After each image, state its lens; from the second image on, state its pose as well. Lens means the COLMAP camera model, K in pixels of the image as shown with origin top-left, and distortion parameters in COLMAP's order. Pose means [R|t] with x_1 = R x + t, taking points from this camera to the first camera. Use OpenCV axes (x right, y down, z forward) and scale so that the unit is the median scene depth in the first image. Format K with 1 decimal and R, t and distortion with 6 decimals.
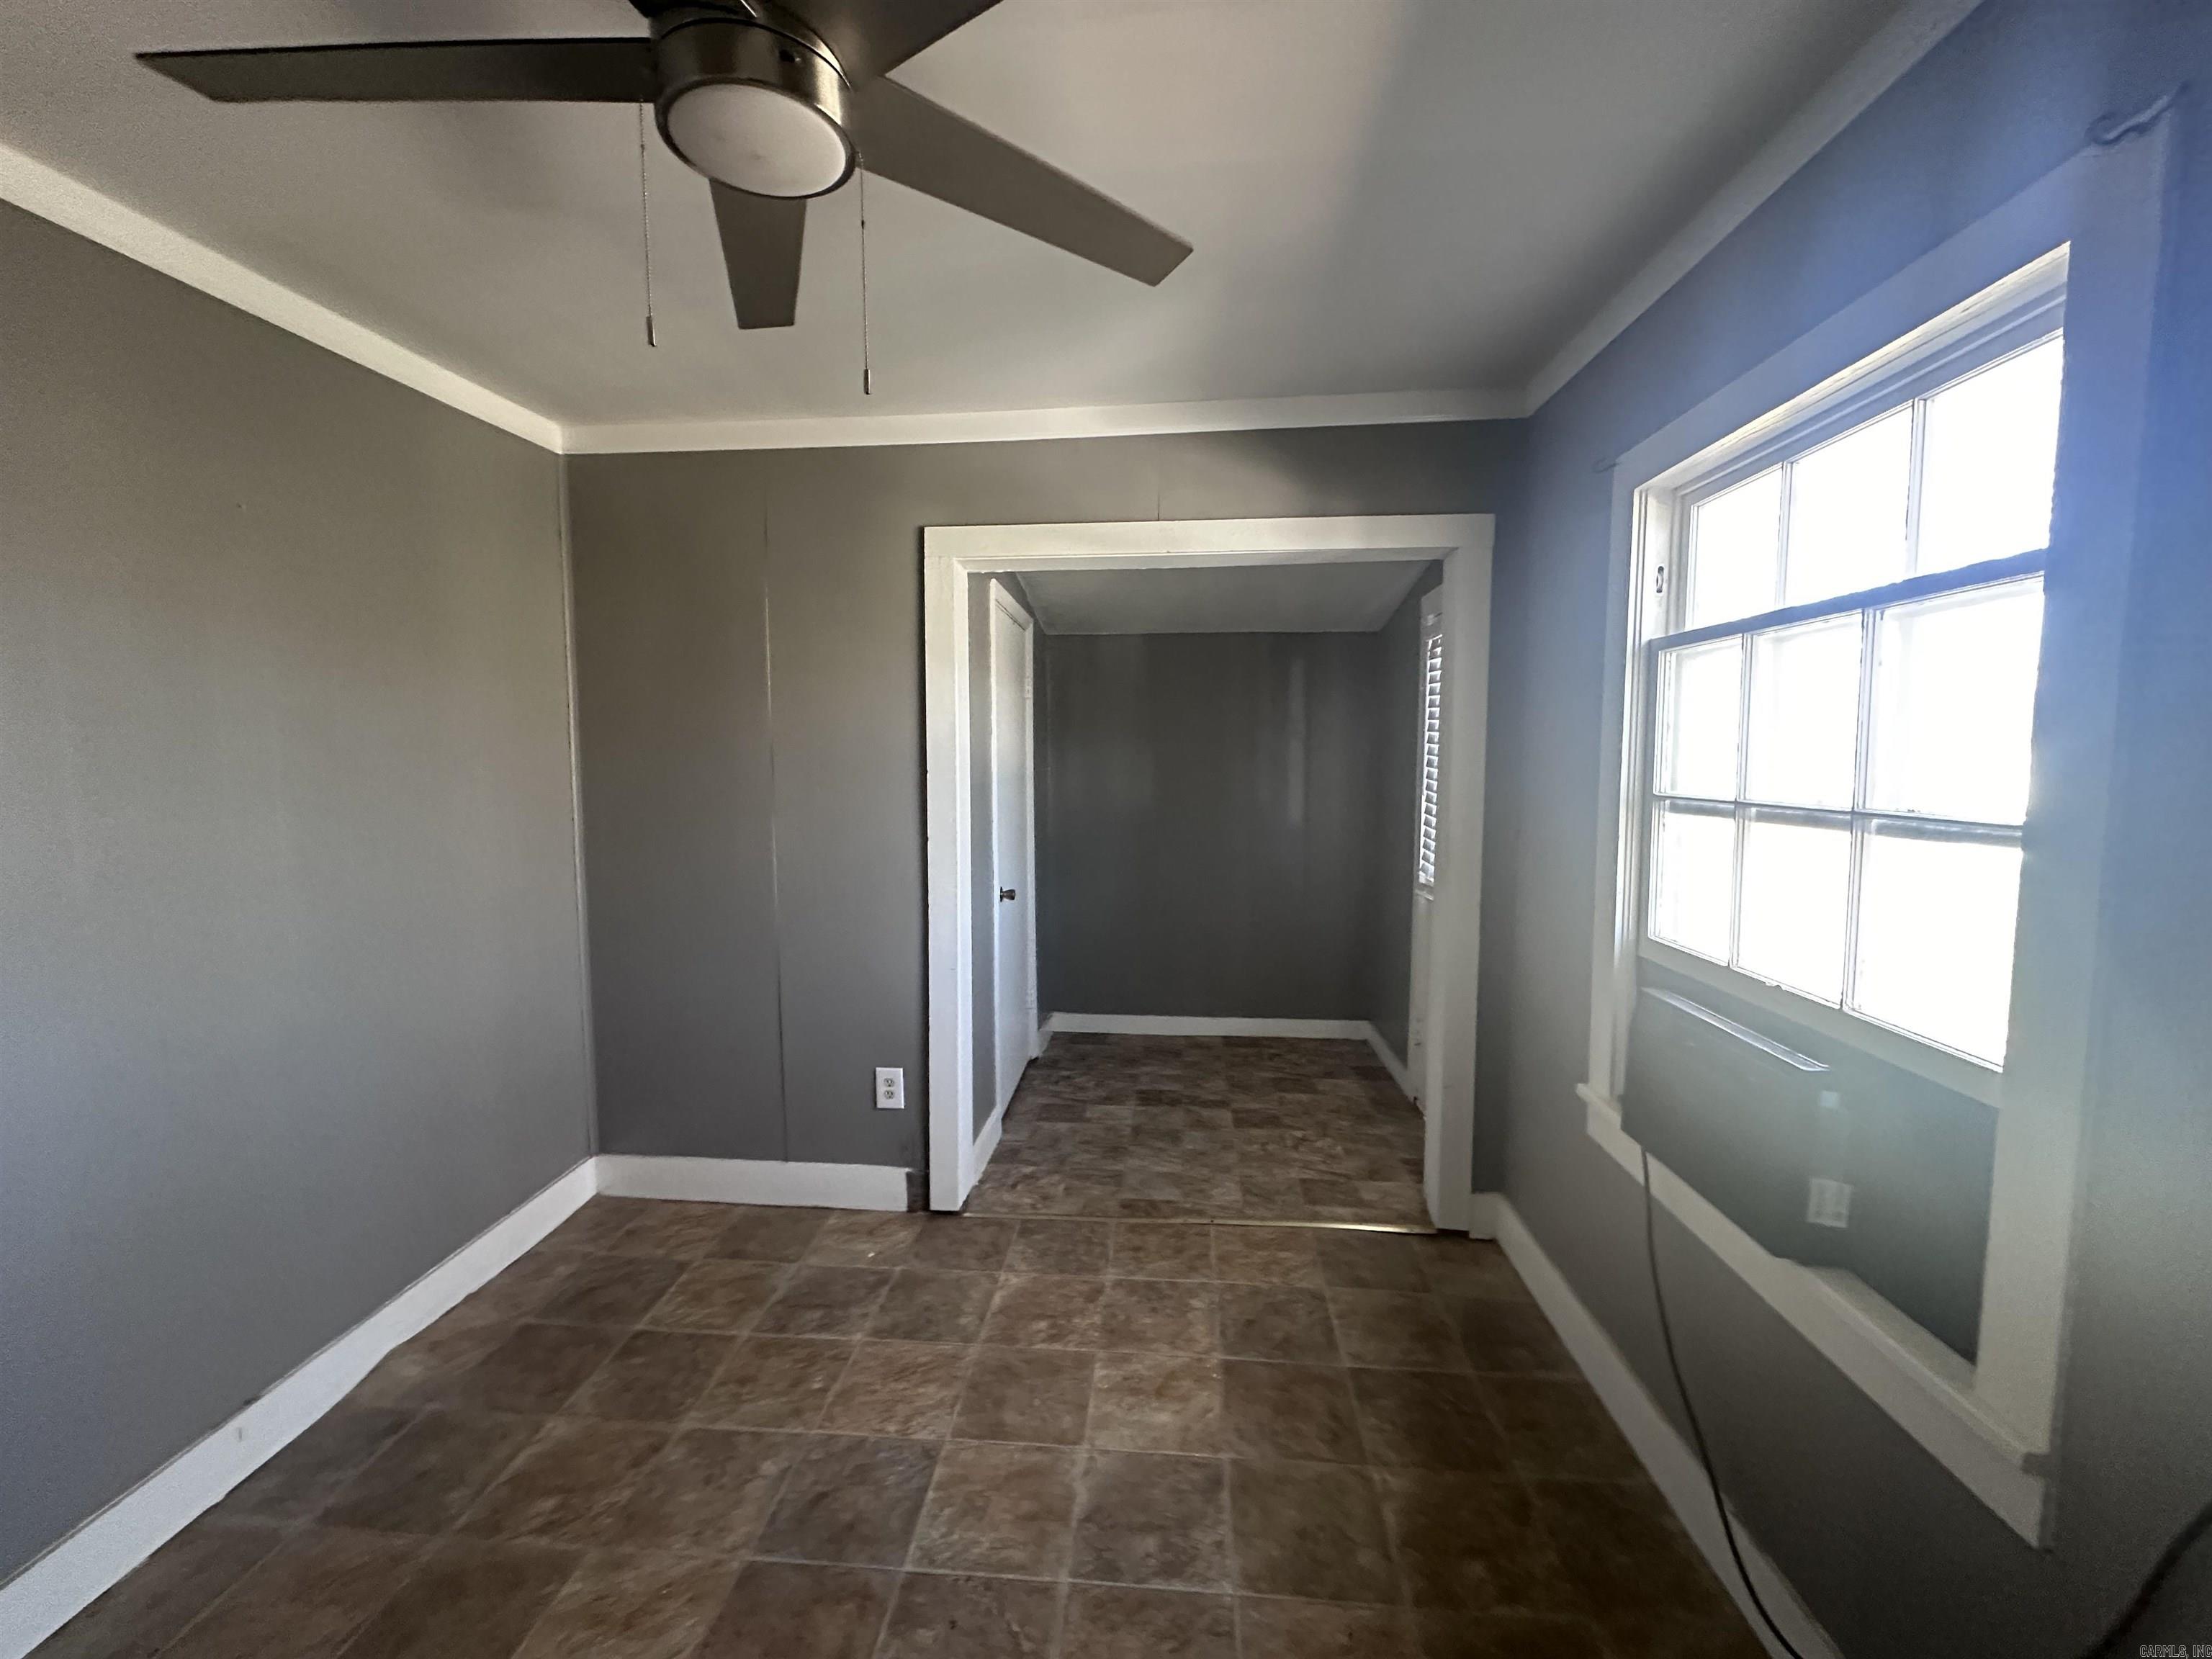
lens RADIAL K [[874.2, 0, 1103.5], [0, 874.2, 827.6], [0, 0, 1]] dist [-0.002328, -0.000273]
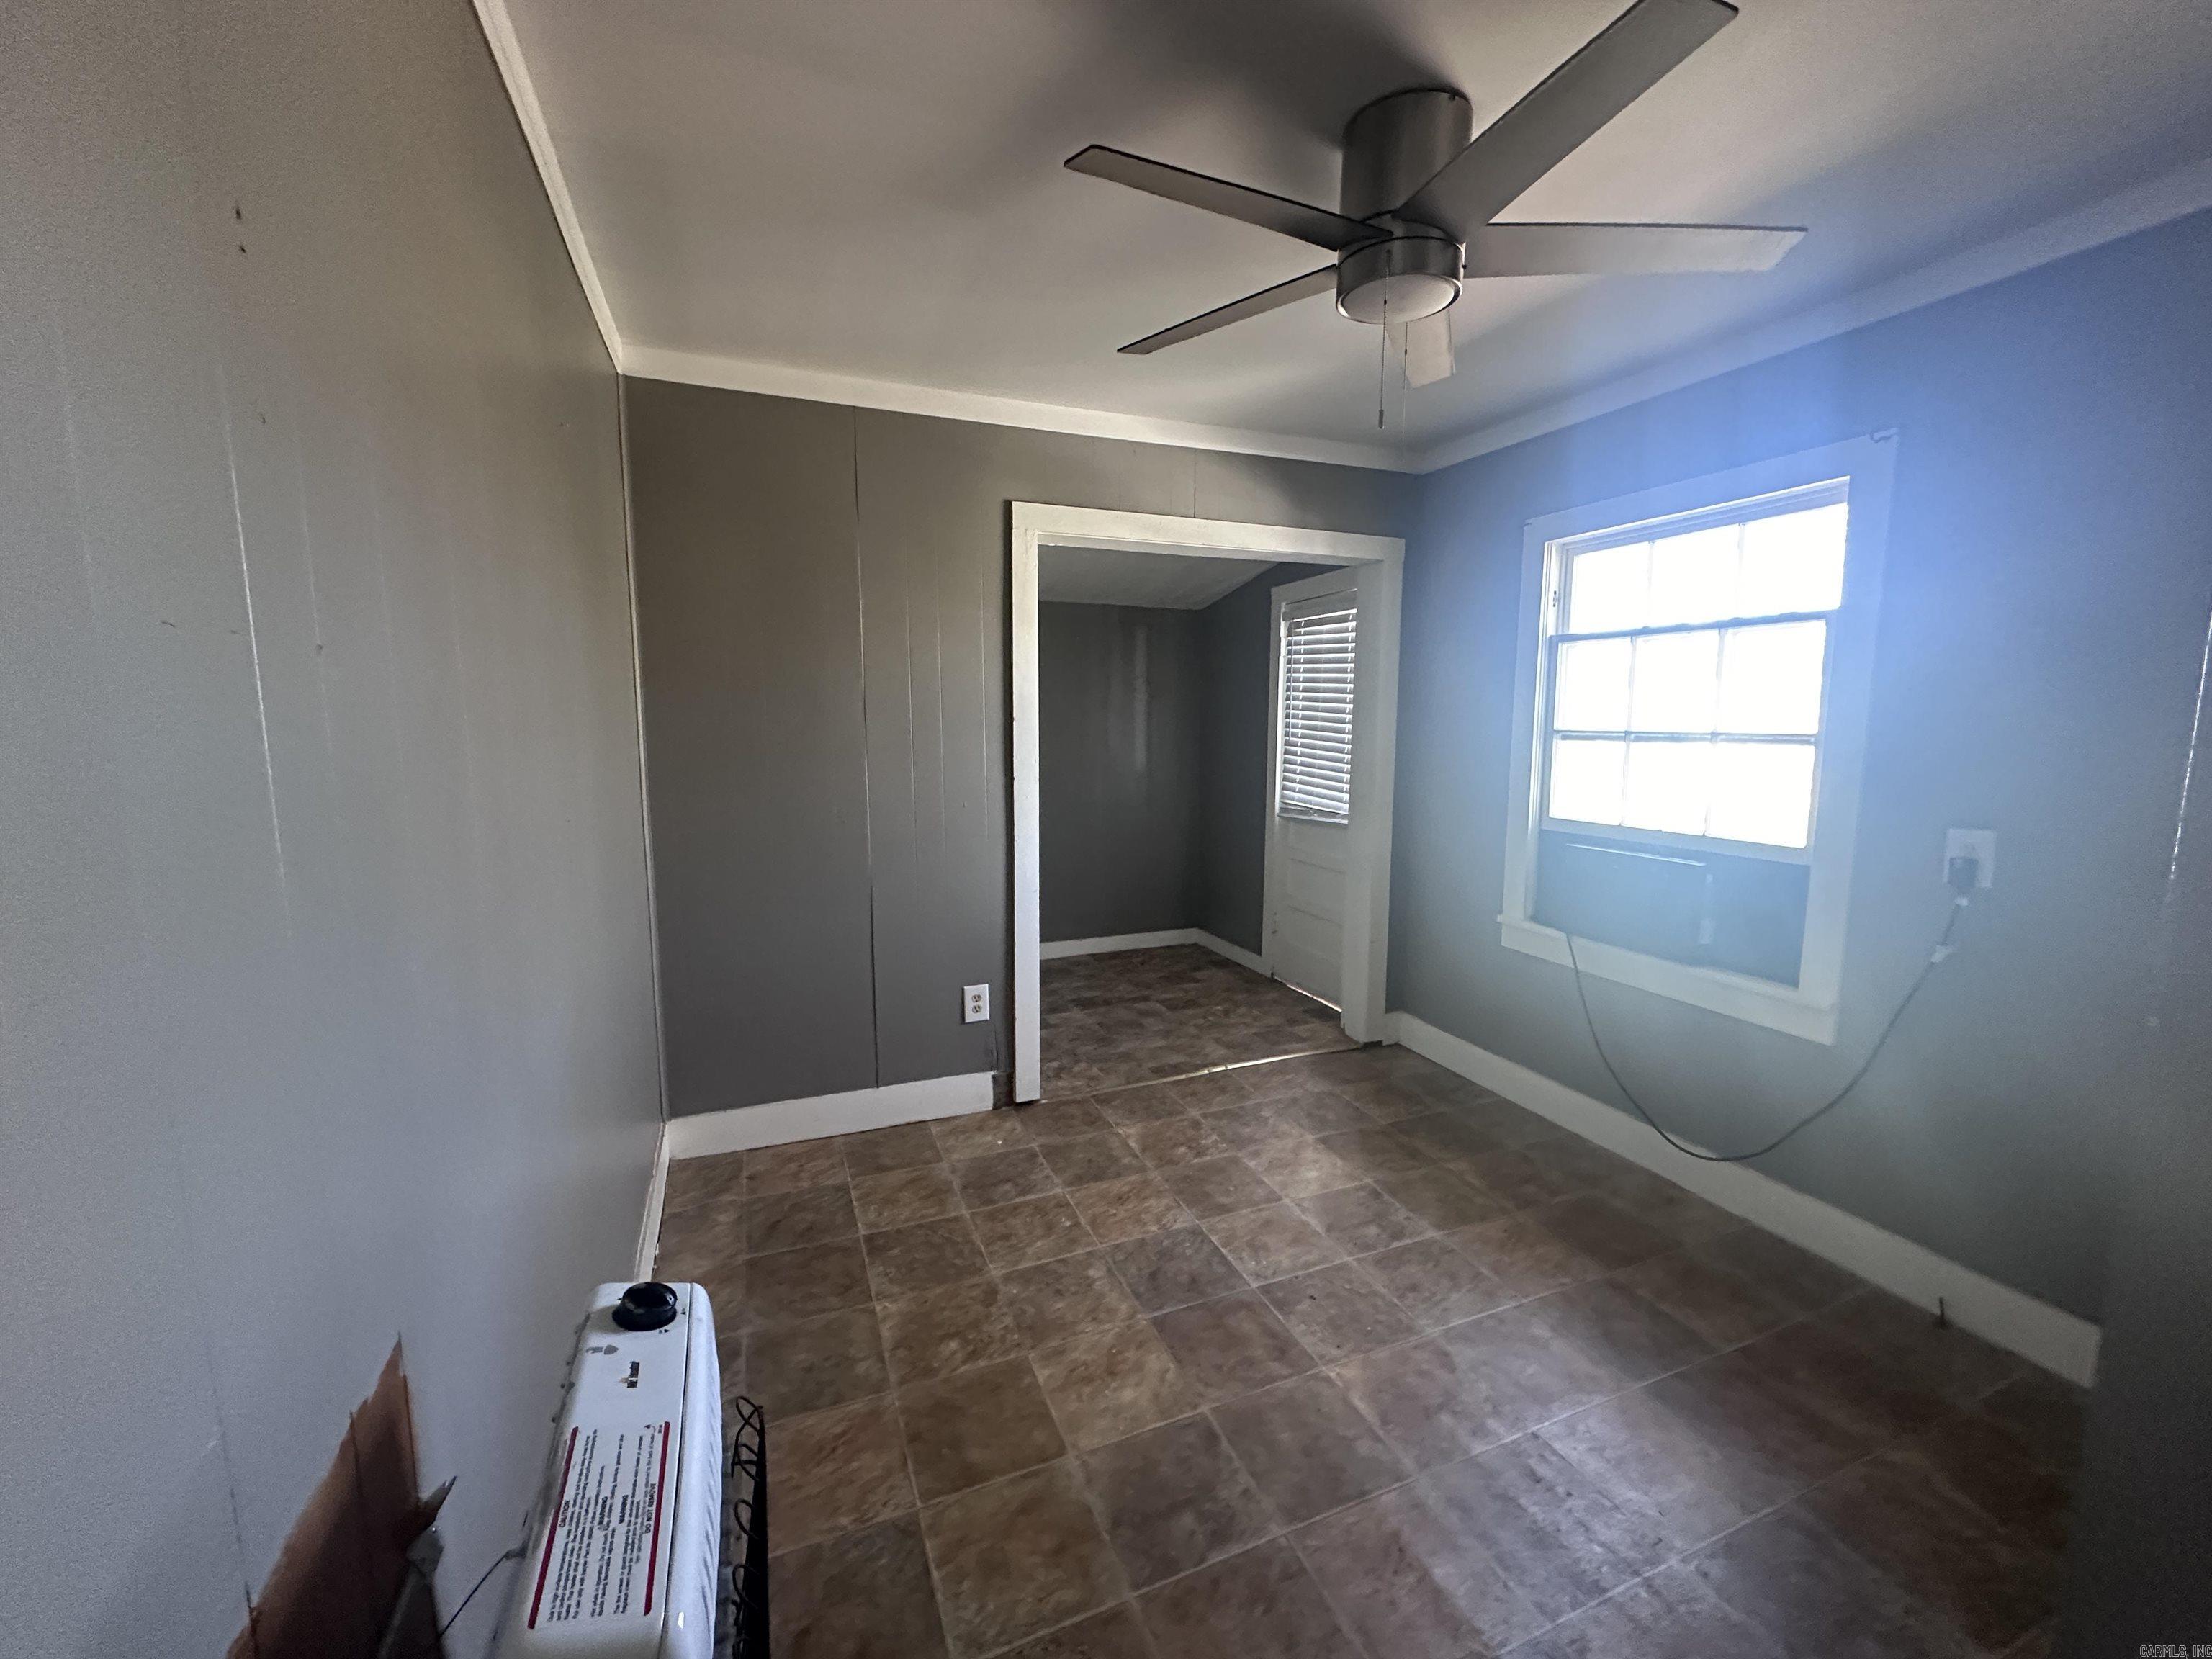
lens RADIAL K [[874.2, 0, 1103.5], [0, 874.2, 827.6], [0, 0, 1]] dist [-0.002328, -0.000273]
pose [[0.893096, -0.052905, 0.446744, -0.625930], [0.034678, 0.998202, 0.048885, 0.025696], [-0.448527, -0.028167, 0.893325, -0.072136]]
